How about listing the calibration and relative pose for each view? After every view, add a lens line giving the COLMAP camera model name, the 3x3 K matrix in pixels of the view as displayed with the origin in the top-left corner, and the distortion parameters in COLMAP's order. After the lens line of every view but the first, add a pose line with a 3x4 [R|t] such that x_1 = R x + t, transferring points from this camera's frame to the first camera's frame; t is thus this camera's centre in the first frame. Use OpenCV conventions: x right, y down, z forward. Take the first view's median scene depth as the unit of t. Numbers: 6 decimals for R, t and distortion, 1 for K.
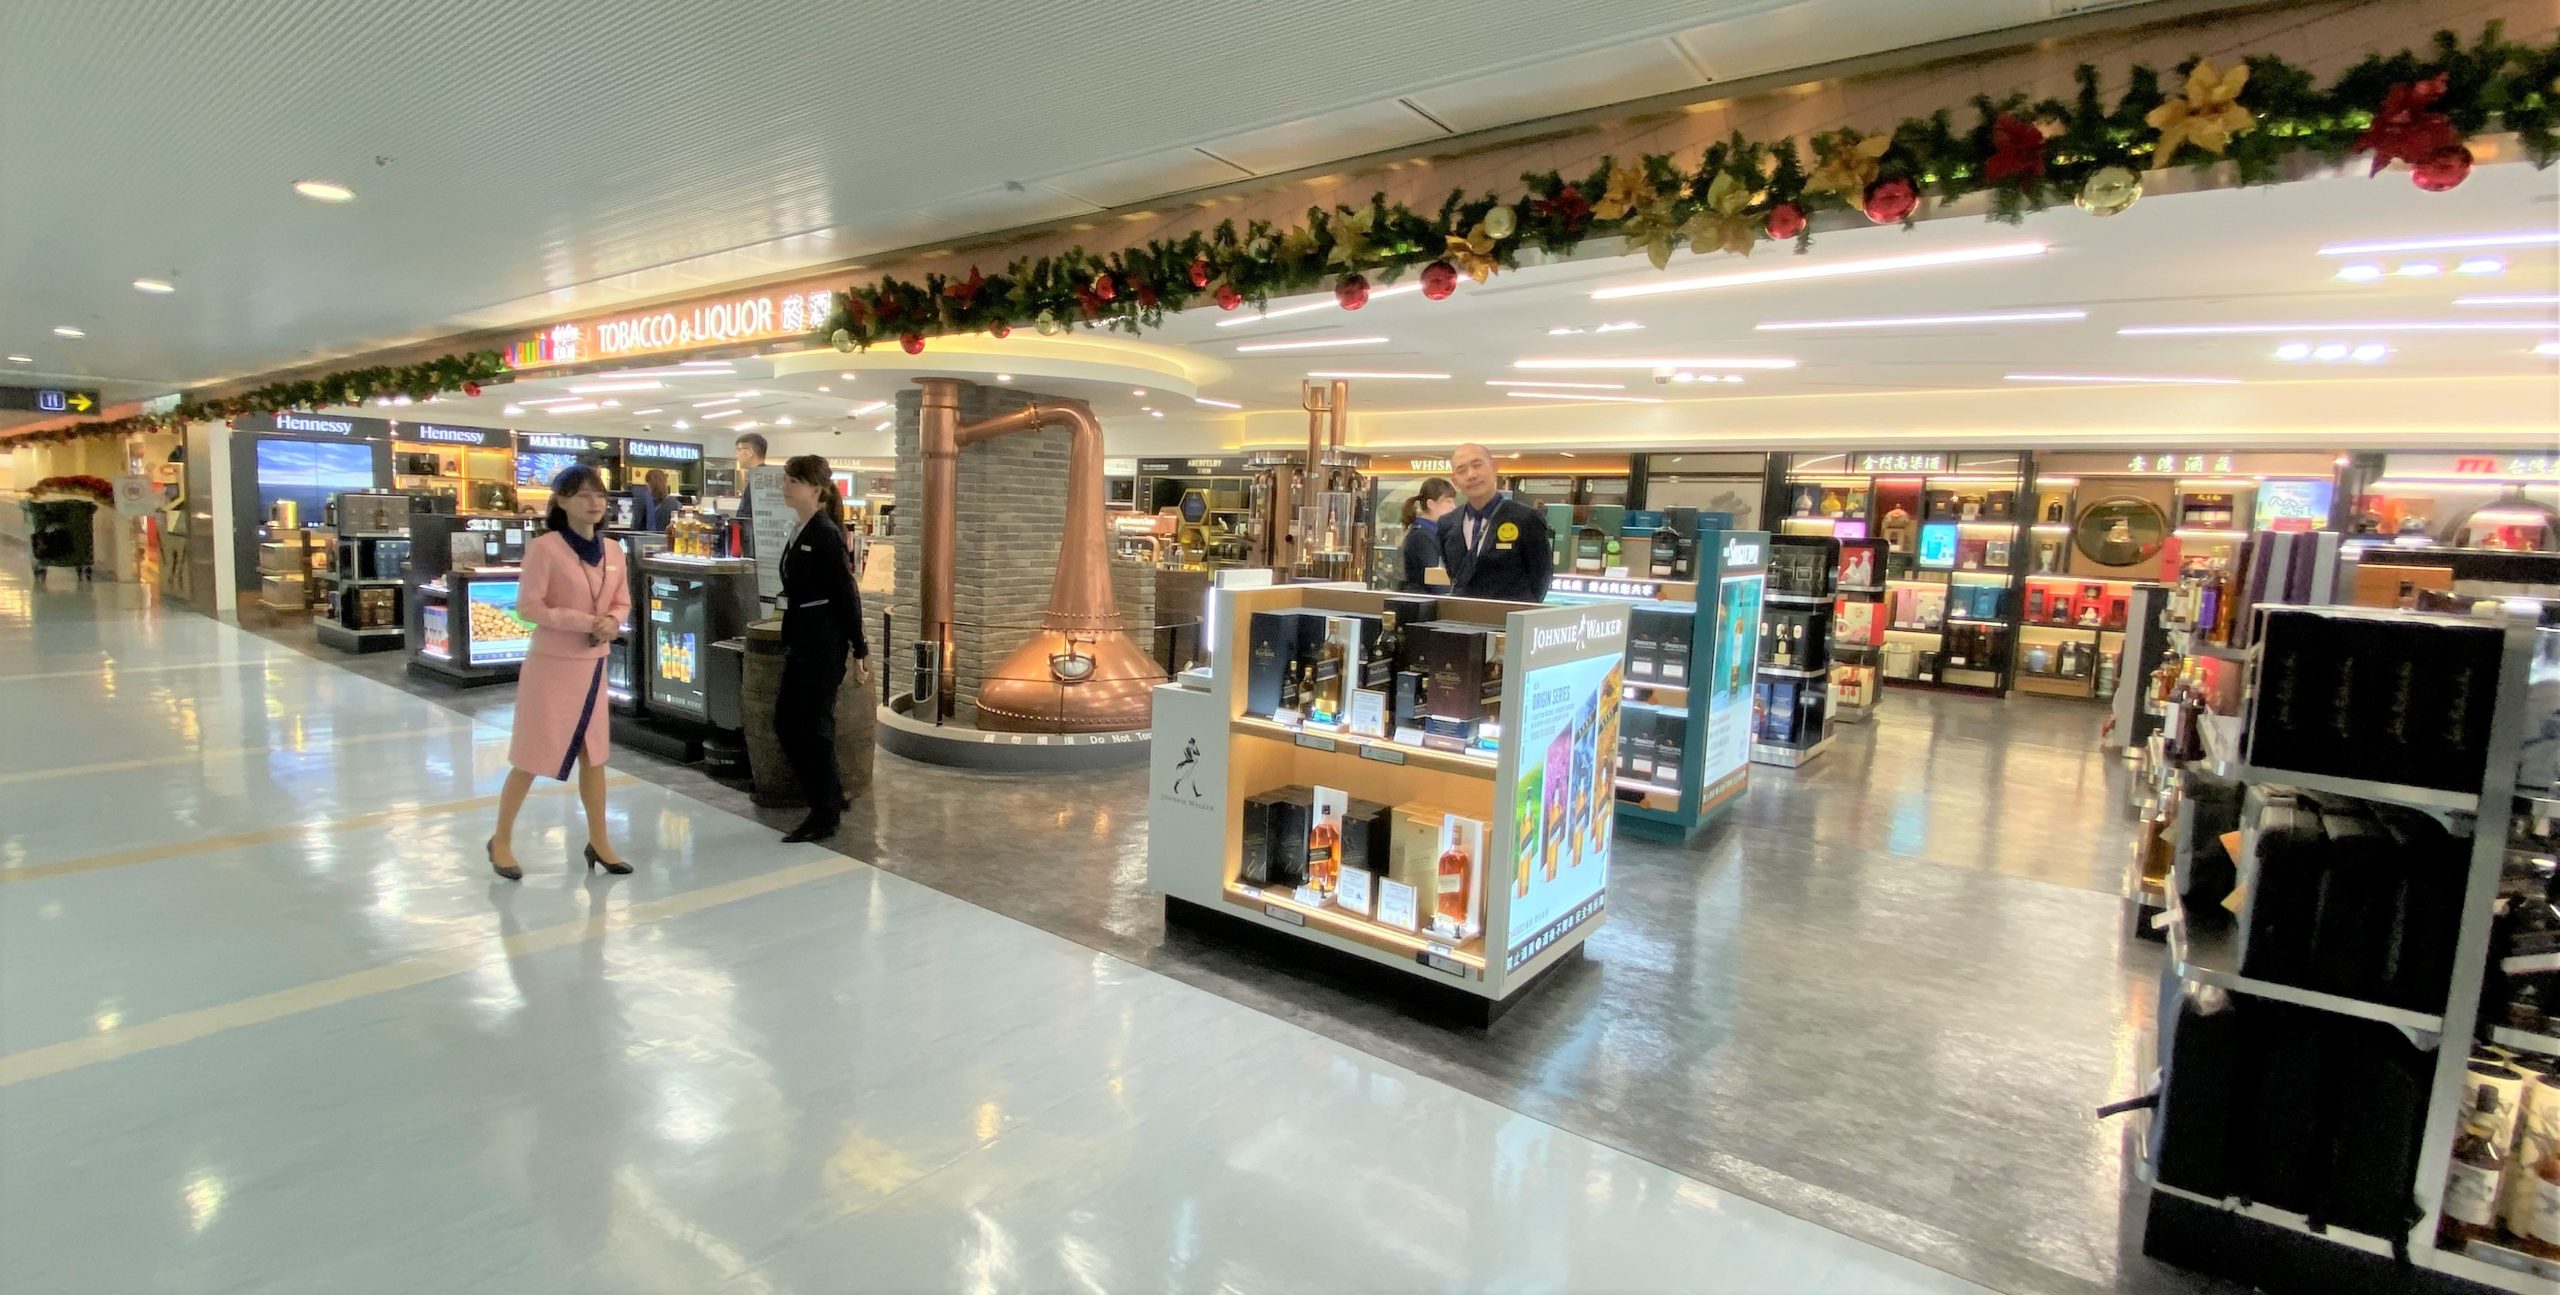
lens RADIAL K [[1154.8, 0, 1262.2], [0, 1154.8, 668.1], [0, 0, 1]] dist [0.001270, -0.000581]
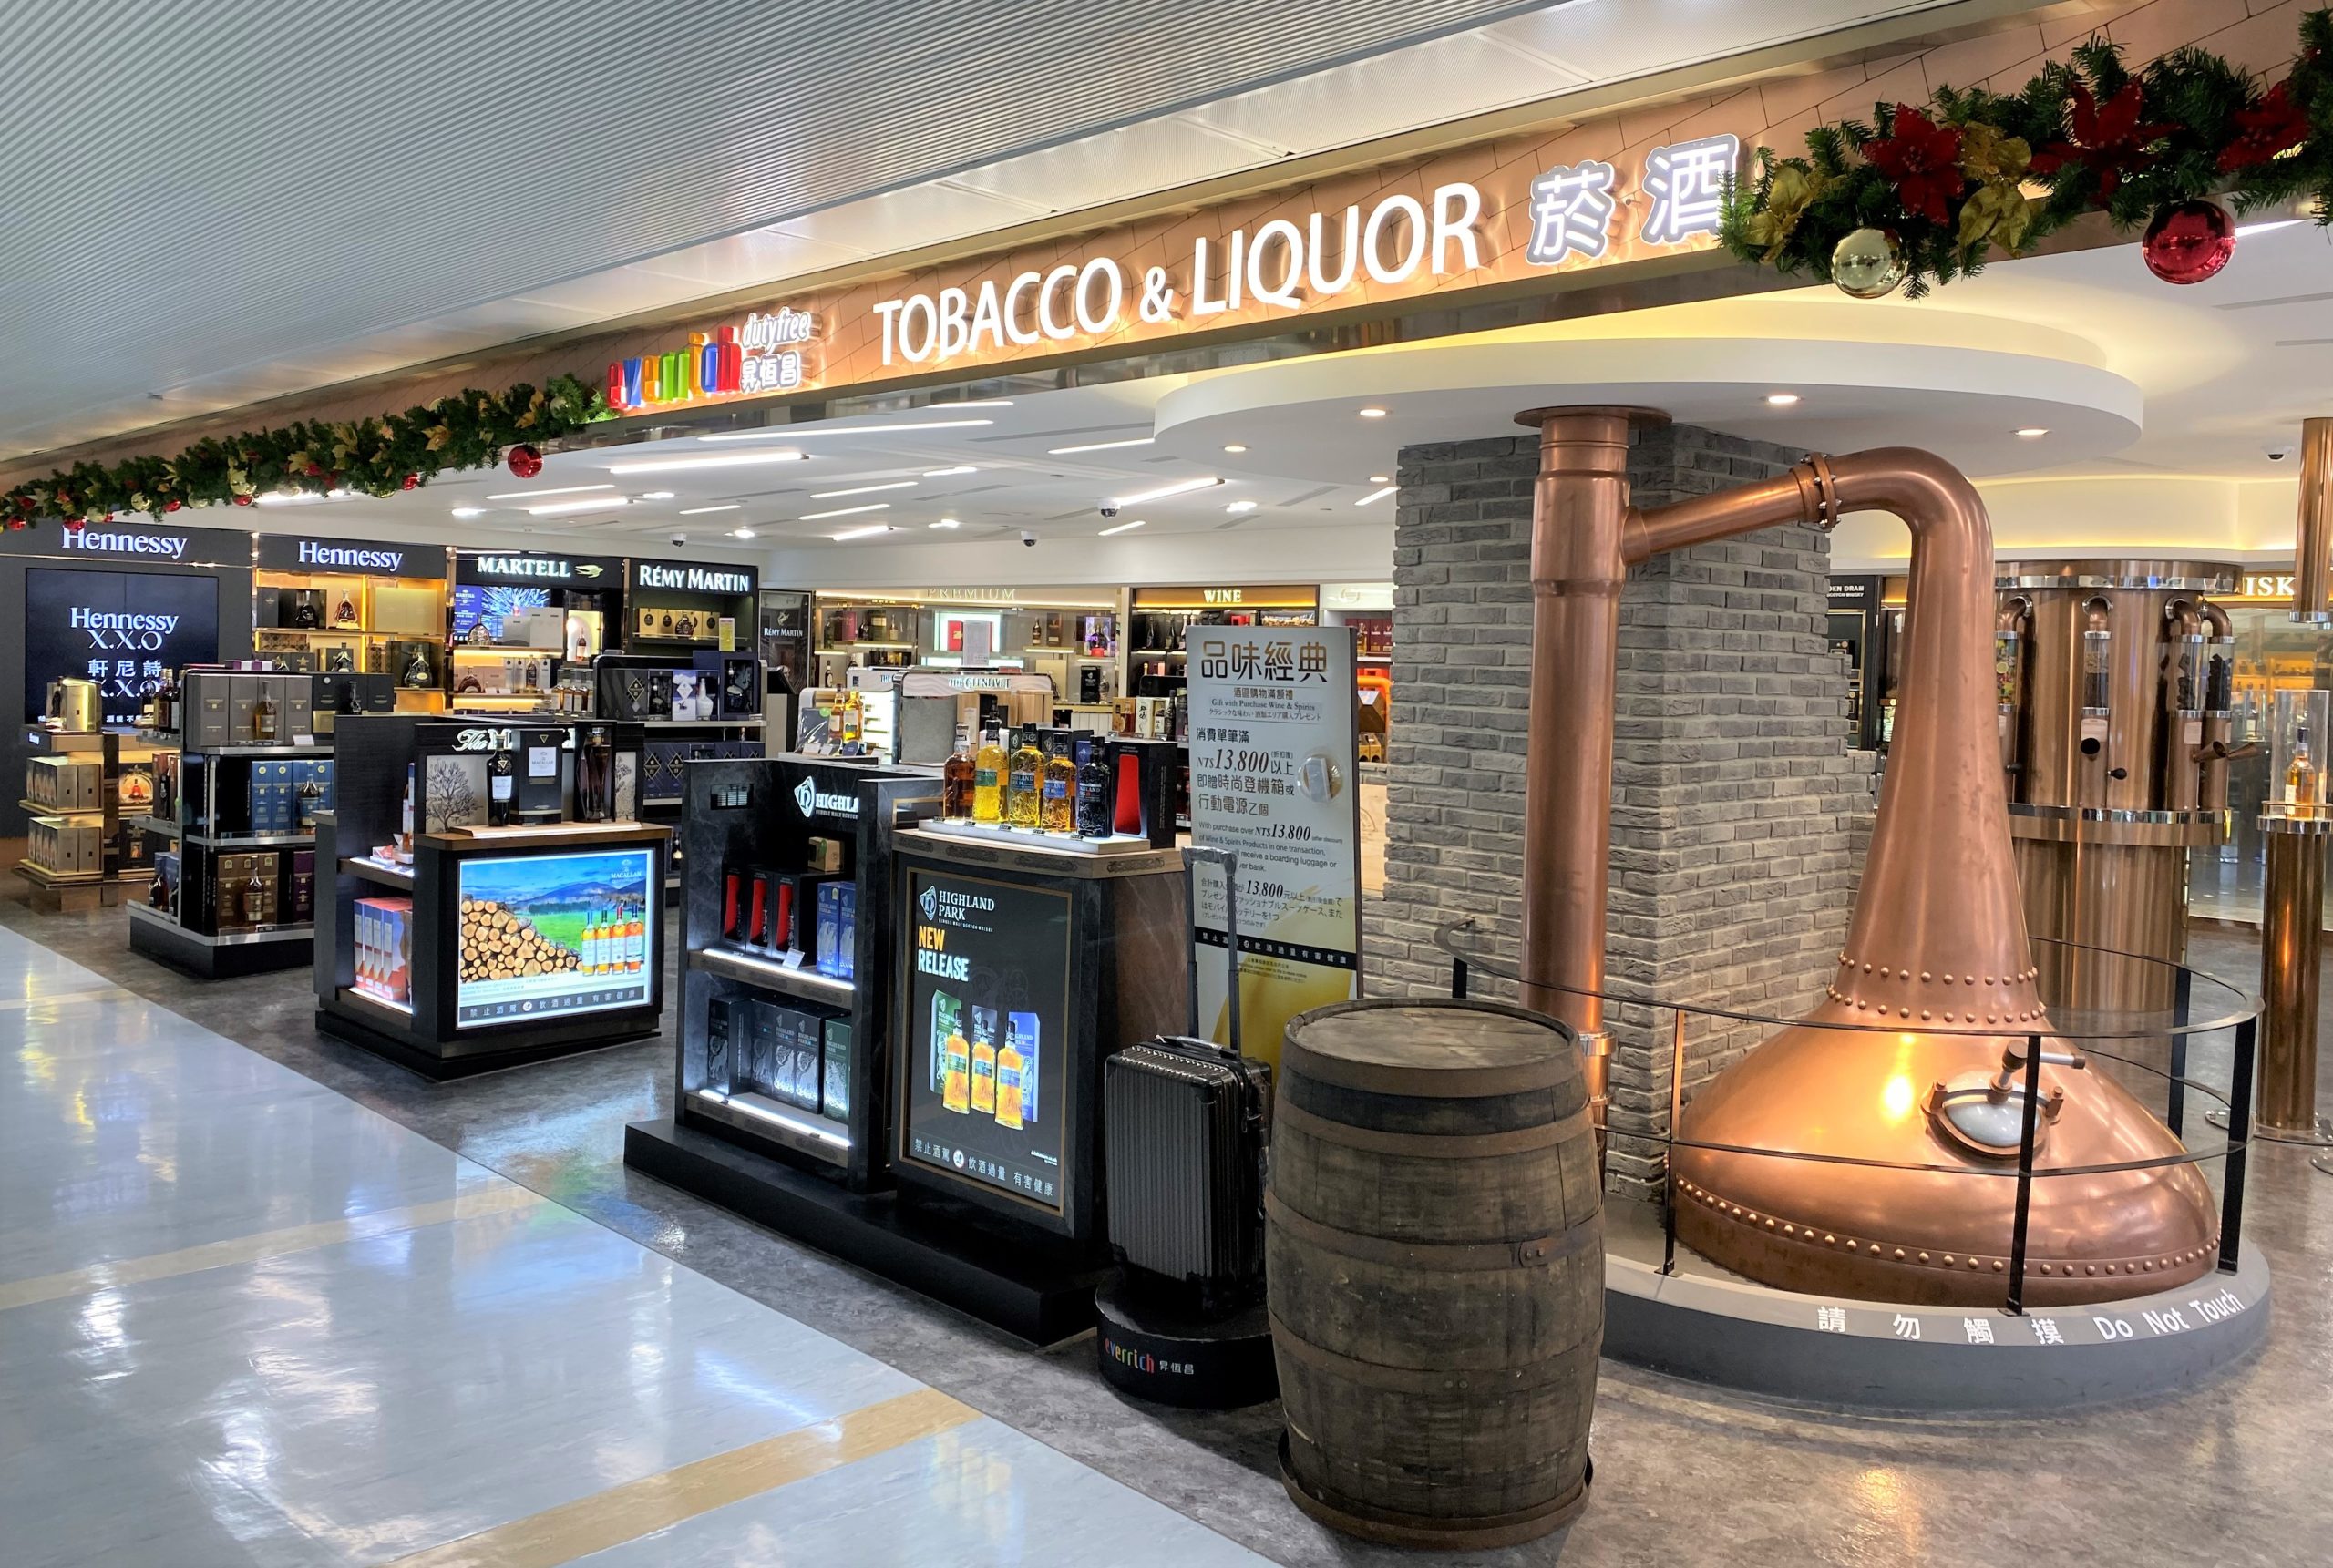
lens RADIAL K [[1727.7, 0, 1174.6], [0, 1727.7, 772.0], [0, 0, 1]] dist [0.065395, -0.009223]
pose [[0.993241, -0.005064, -0.115956, -0.297655], [-0.002247, 0.998022, -0.062828, -0.064213], [0.116044, 0.062663, 0.991265, 0.298312]]
